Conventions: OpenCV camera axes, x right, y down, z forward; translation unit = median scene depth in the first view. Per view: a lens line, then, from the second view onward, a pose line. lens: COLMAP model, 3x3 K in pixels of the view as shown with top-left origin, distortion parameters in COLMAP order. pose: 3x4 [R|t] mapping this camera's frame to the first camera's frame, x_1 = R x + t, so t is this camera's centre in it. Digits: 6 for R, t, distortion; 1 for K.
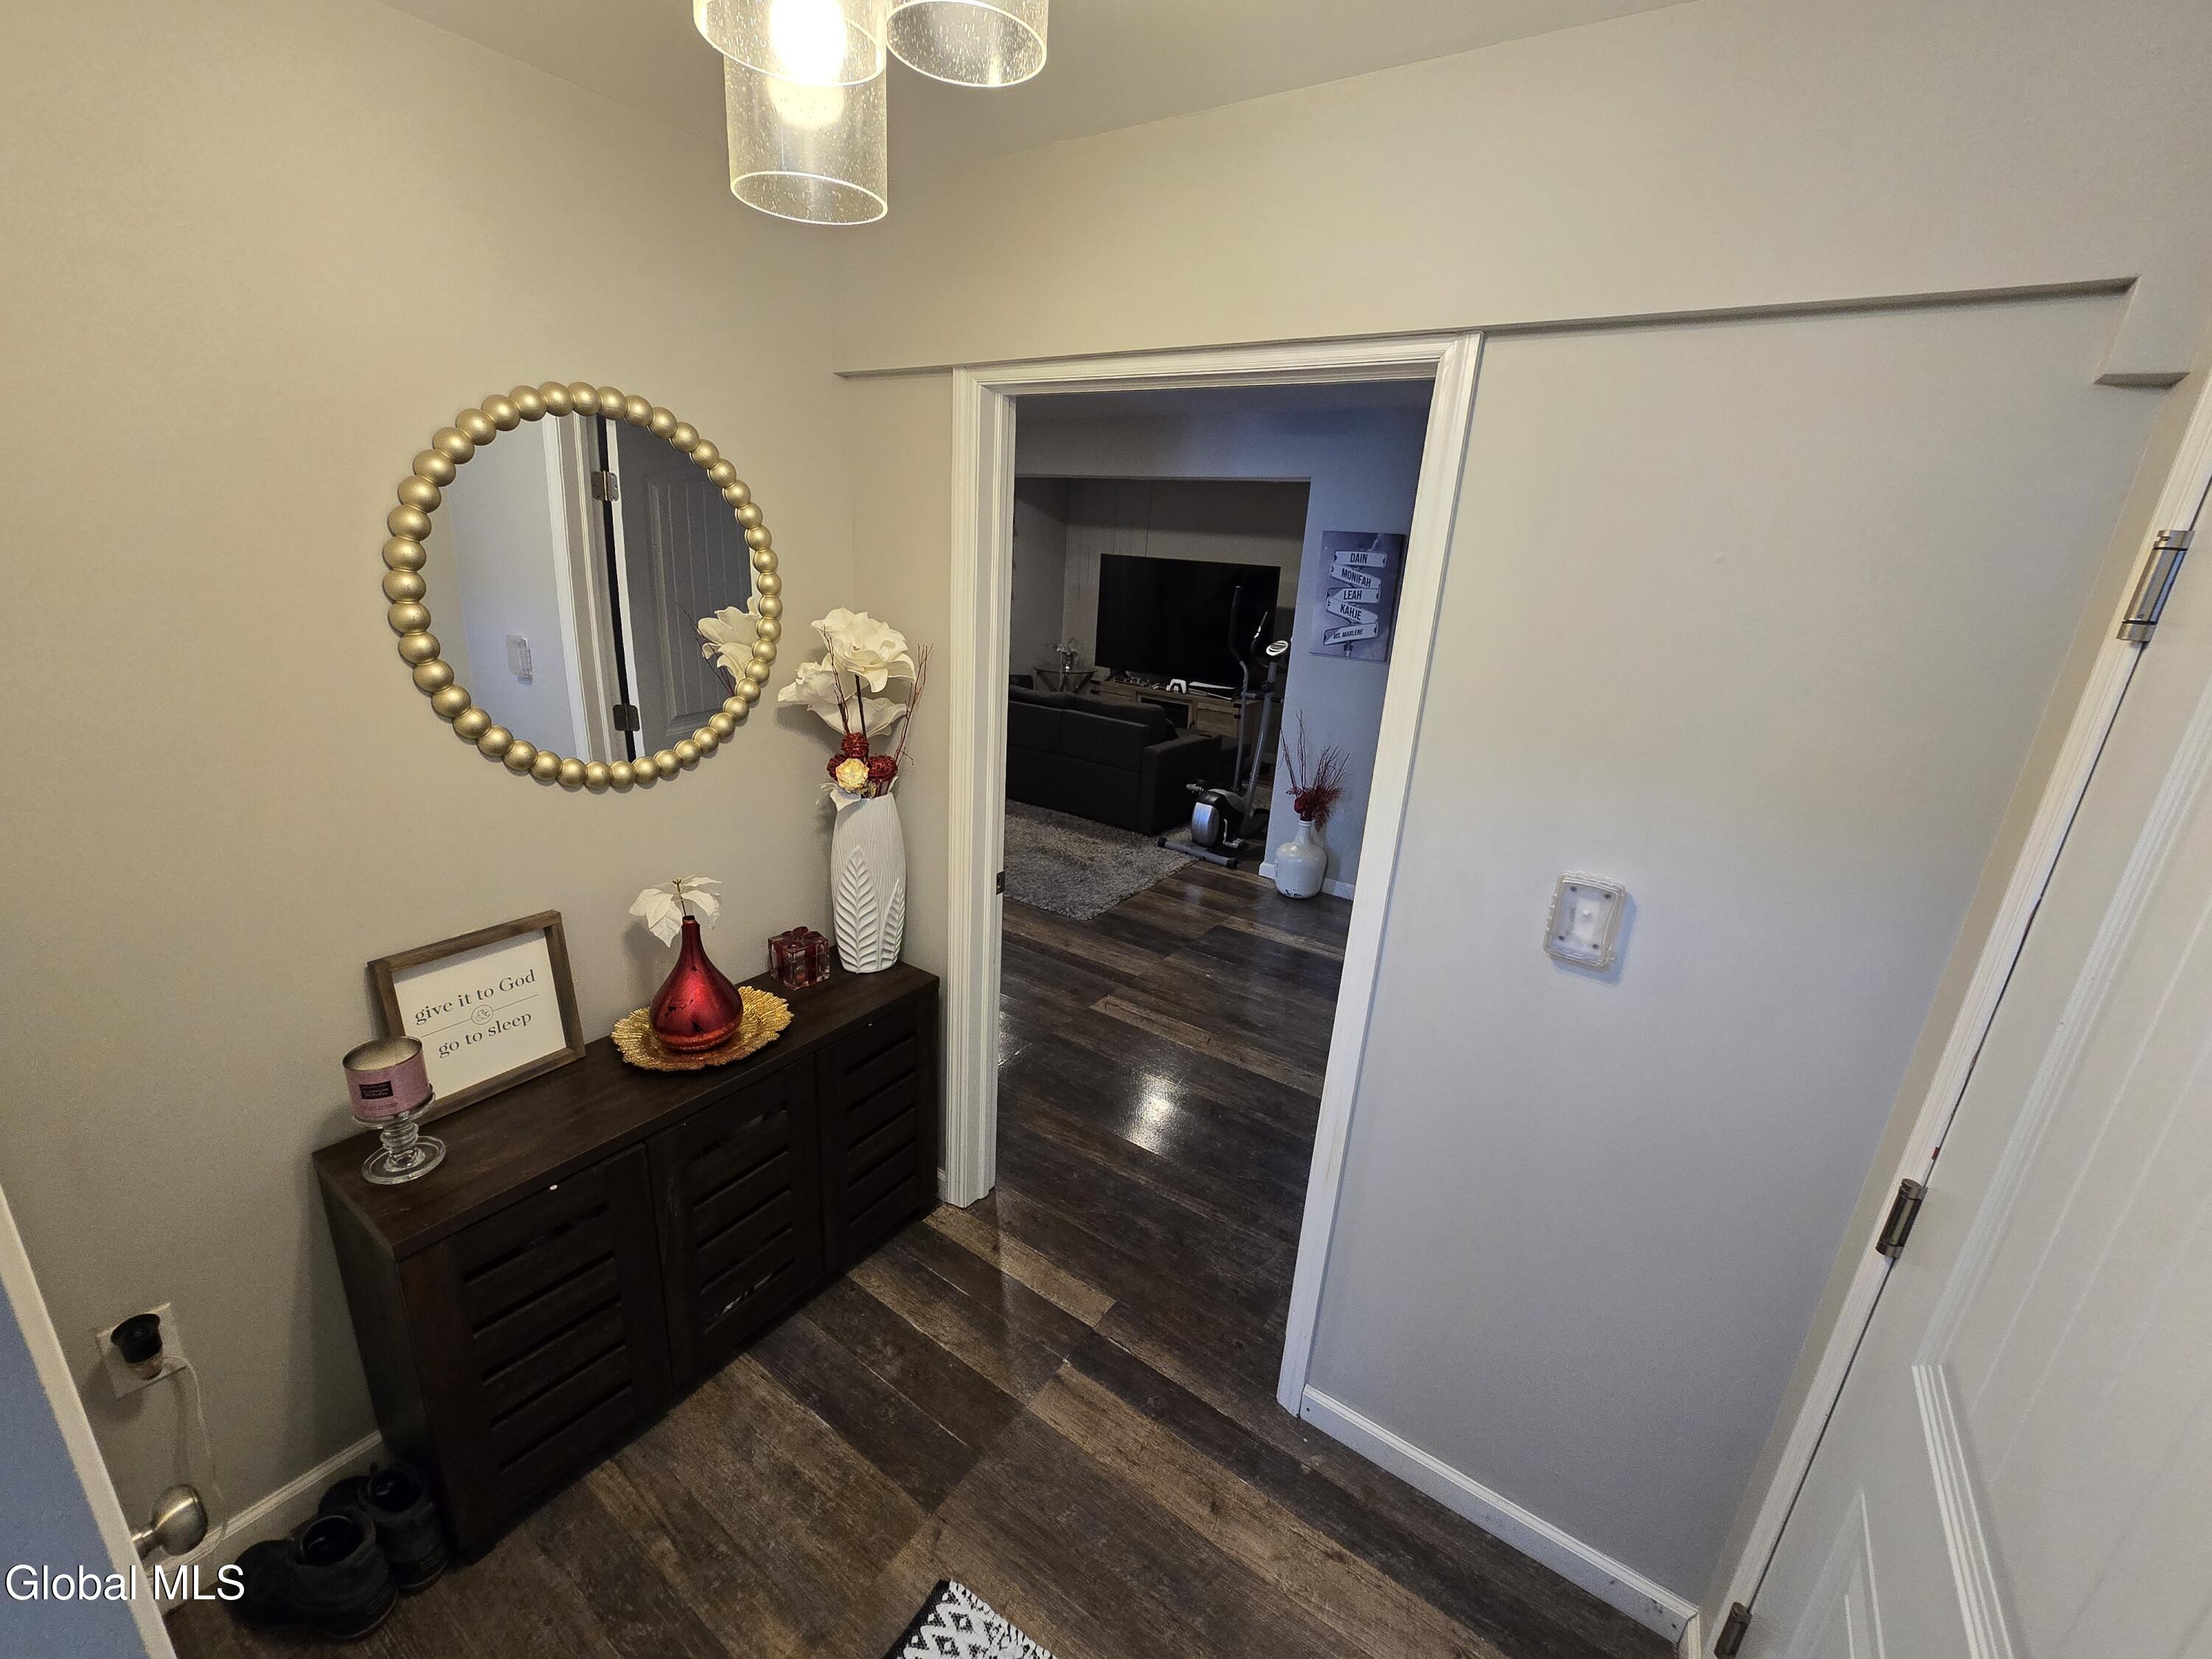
lens RADIAL K [[908.1, 0, 1111.1], [0, 908.1, 830.9], [0, 0, 1]] dist [-0.009536, 0.003360]
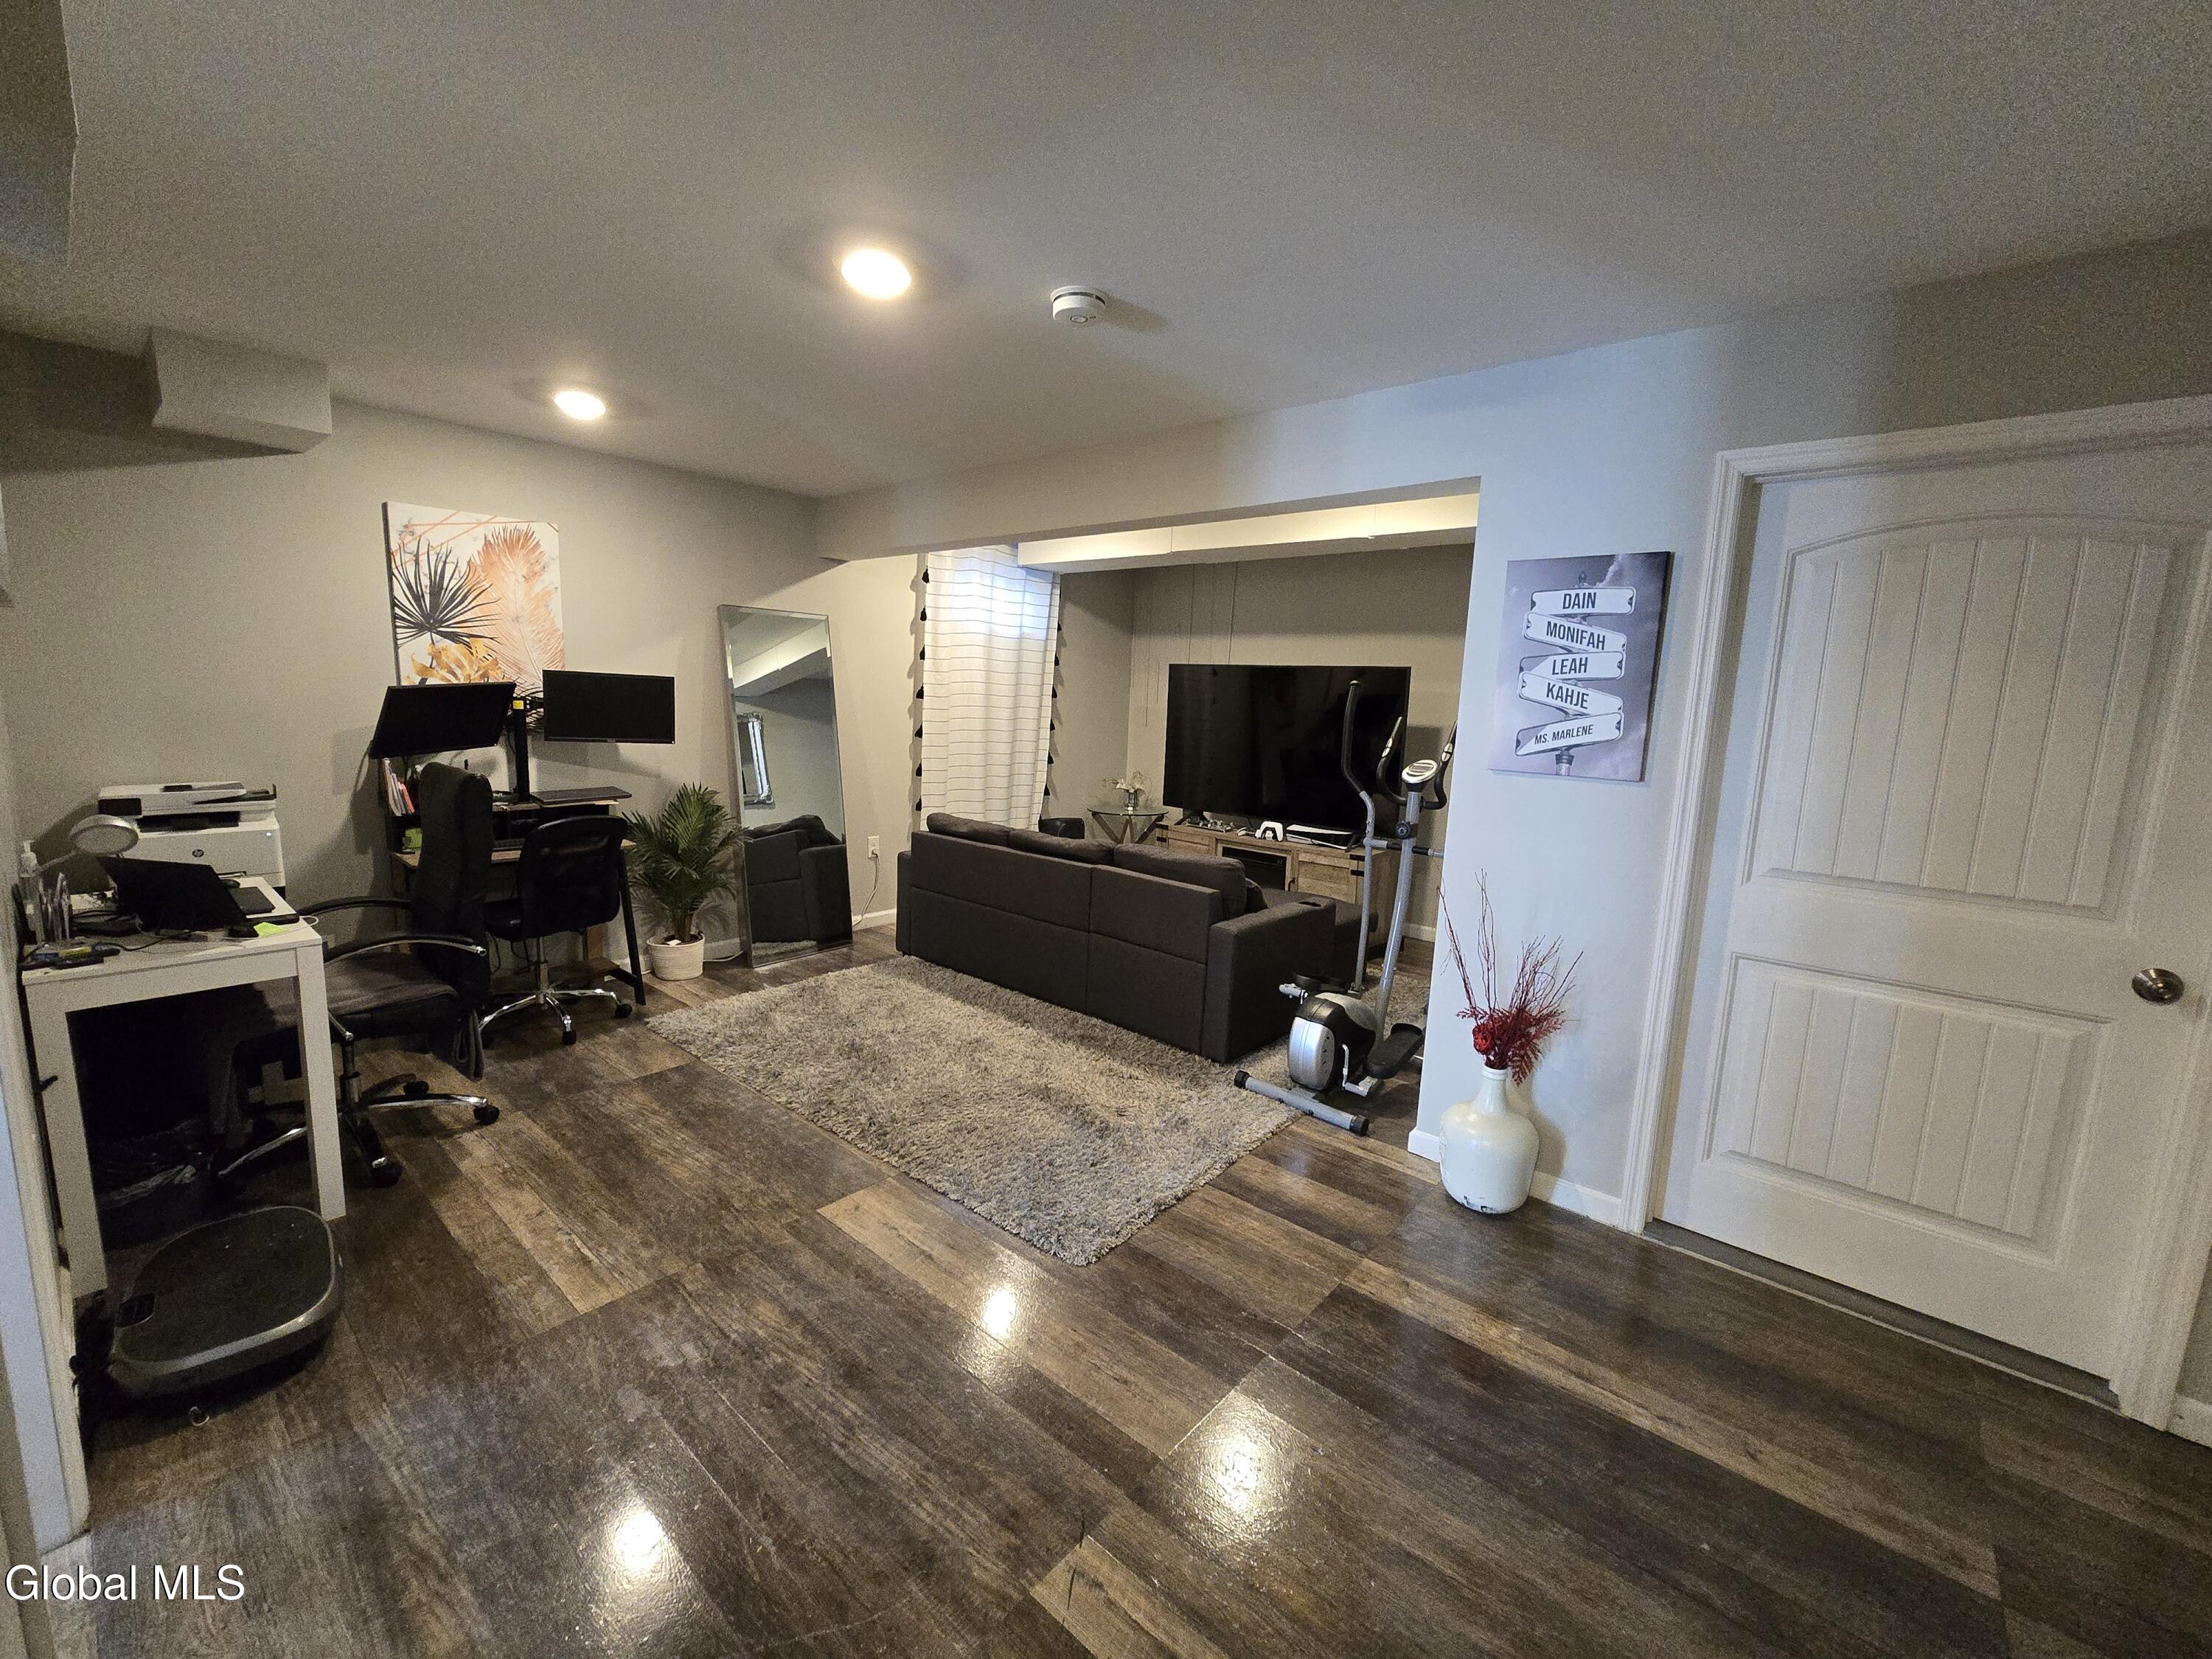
lens RADIAL K [[908.1, 0, 1105.2], [0, 908.1, 830.2], [0, 0, 1]] dist [-0.009536, 0.003360]
pose [[0.992480, -0.005133, -0.122303, 0.041320], [-0.014658, 0.986948, -0.160371, -0.055284], [0.121530, 0.160958, 0.979450, 0.362538]]
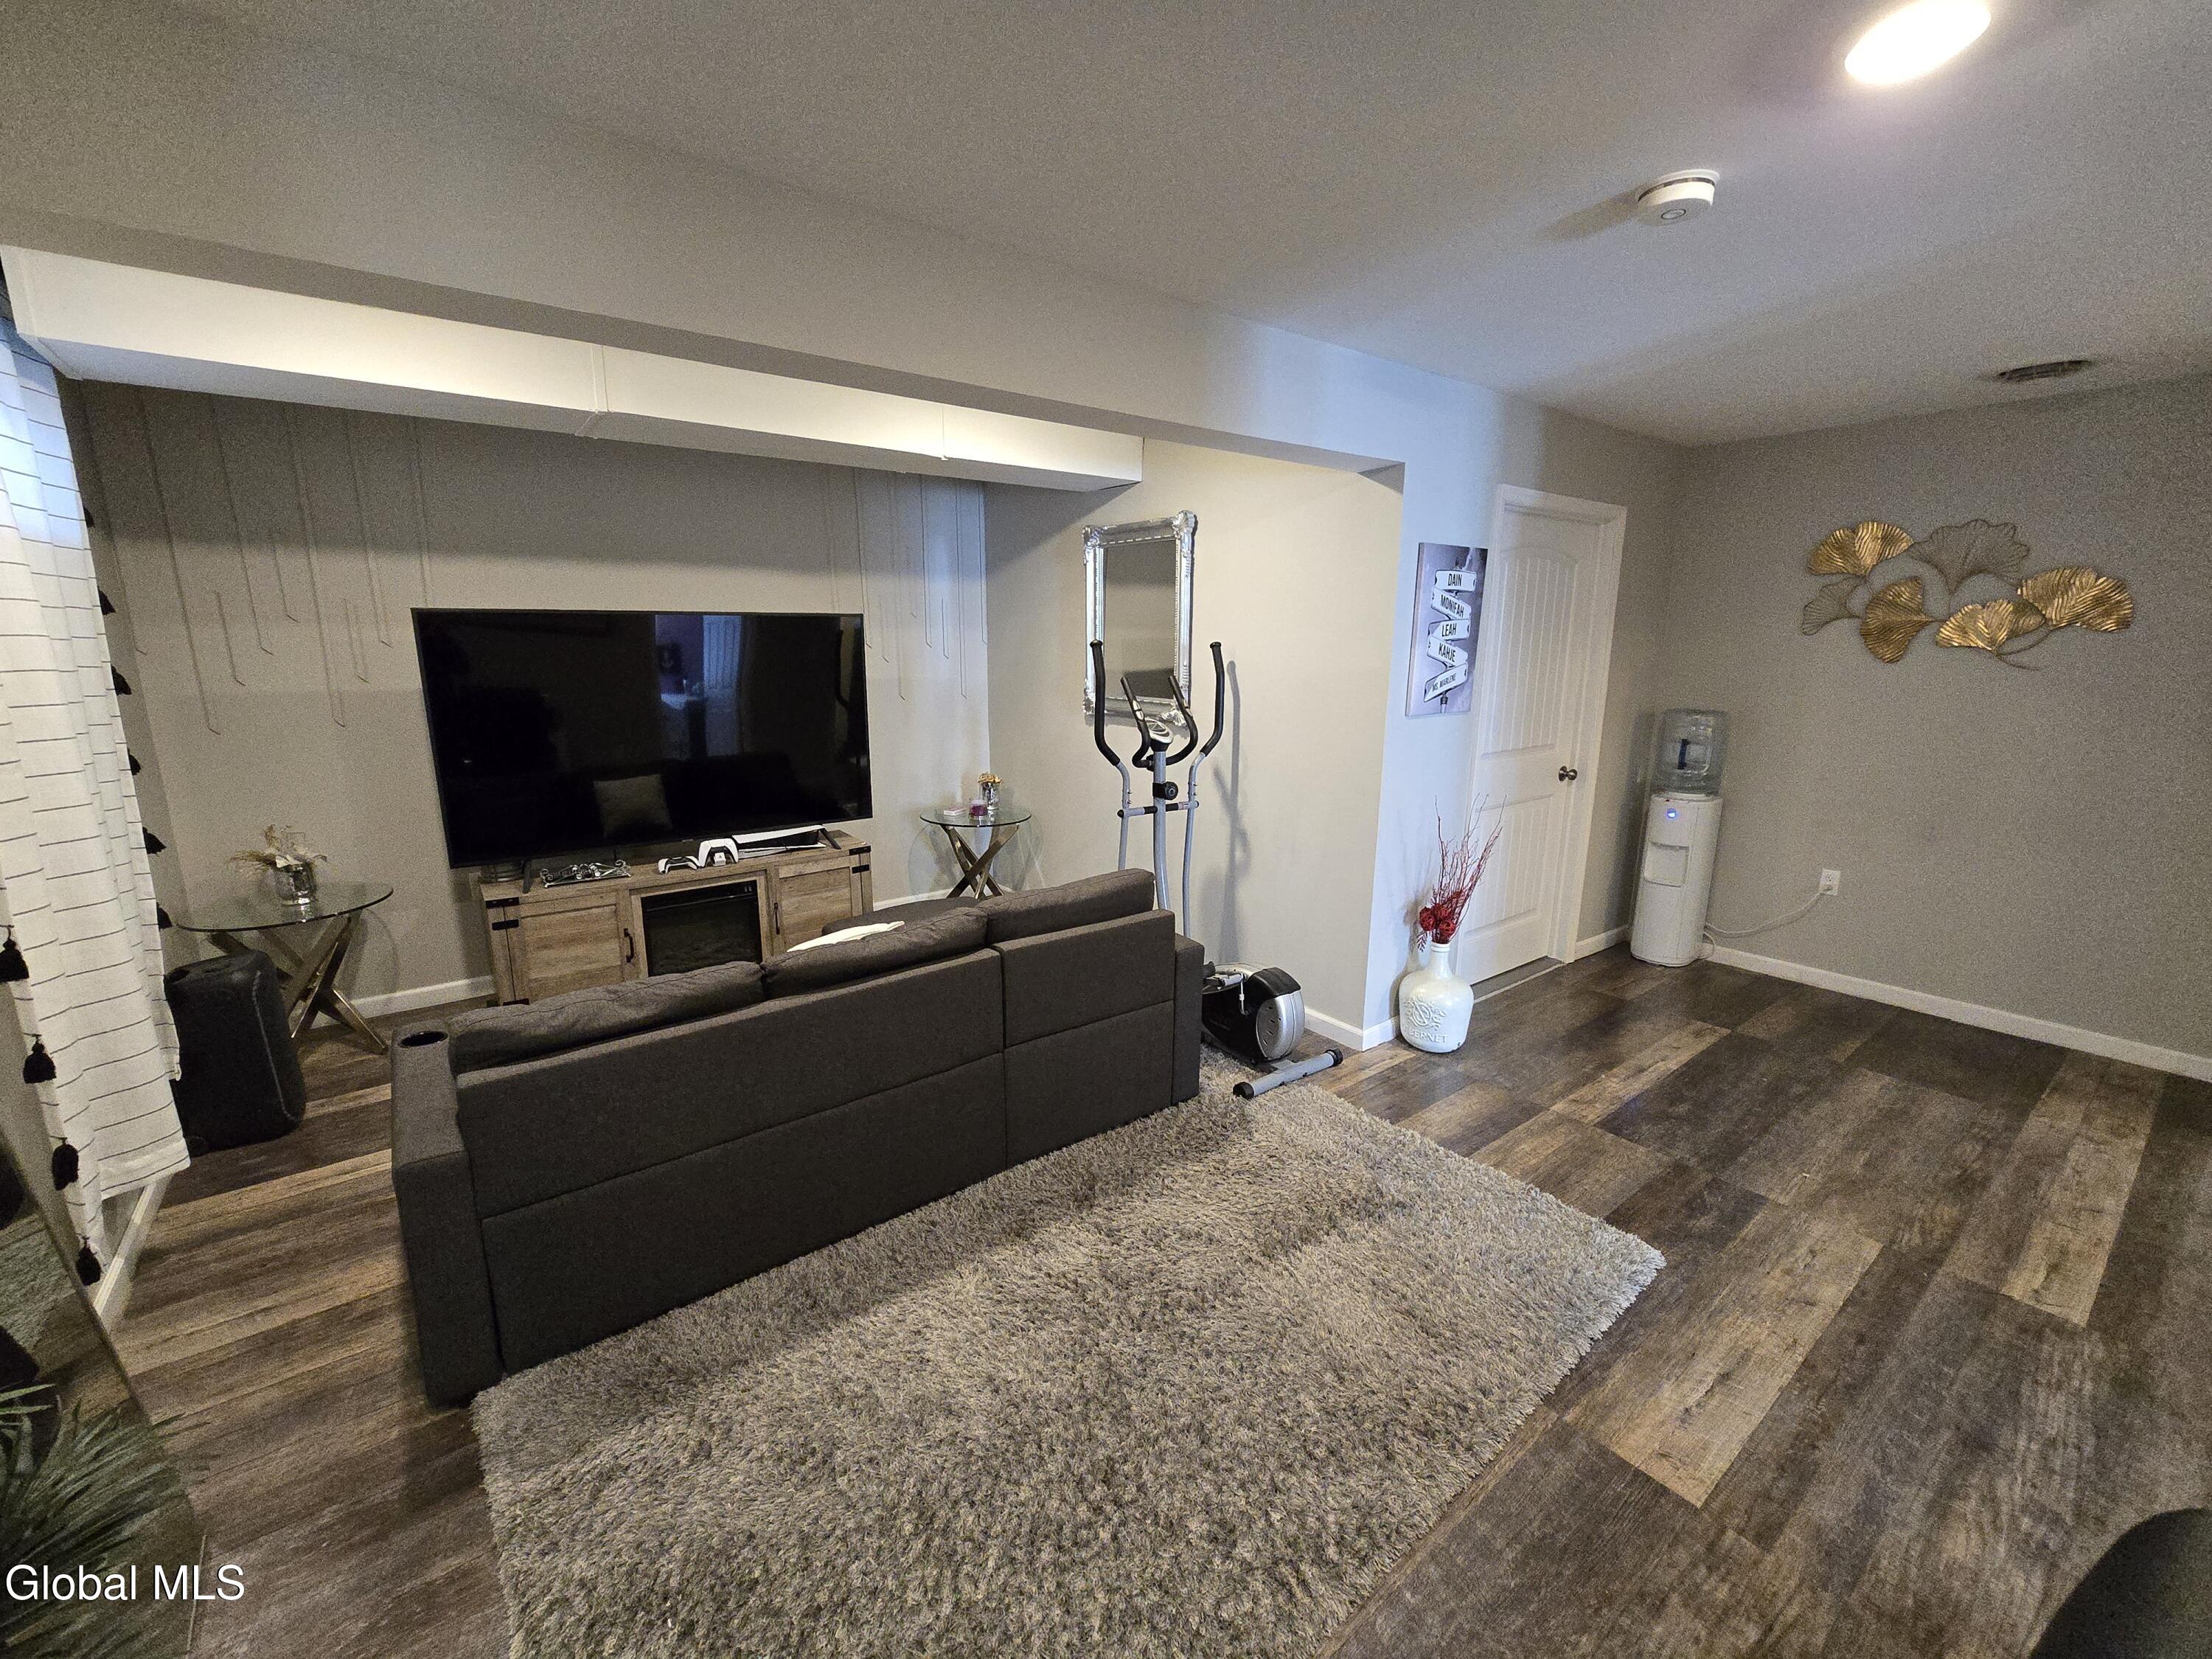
lens RADIAL K [[908.1, 0, 1087.8], [0, 908.1, 828.1], [0, 0, 1]] dist [-0.009536, 0.003360]
pose [[0.326899, -0.255749, 0.909796, -0.451667], [0.306470, 0.939350, 0.153939, -0.260802], [-0.893987, 0.228502, 0.385452, 0.848773]]
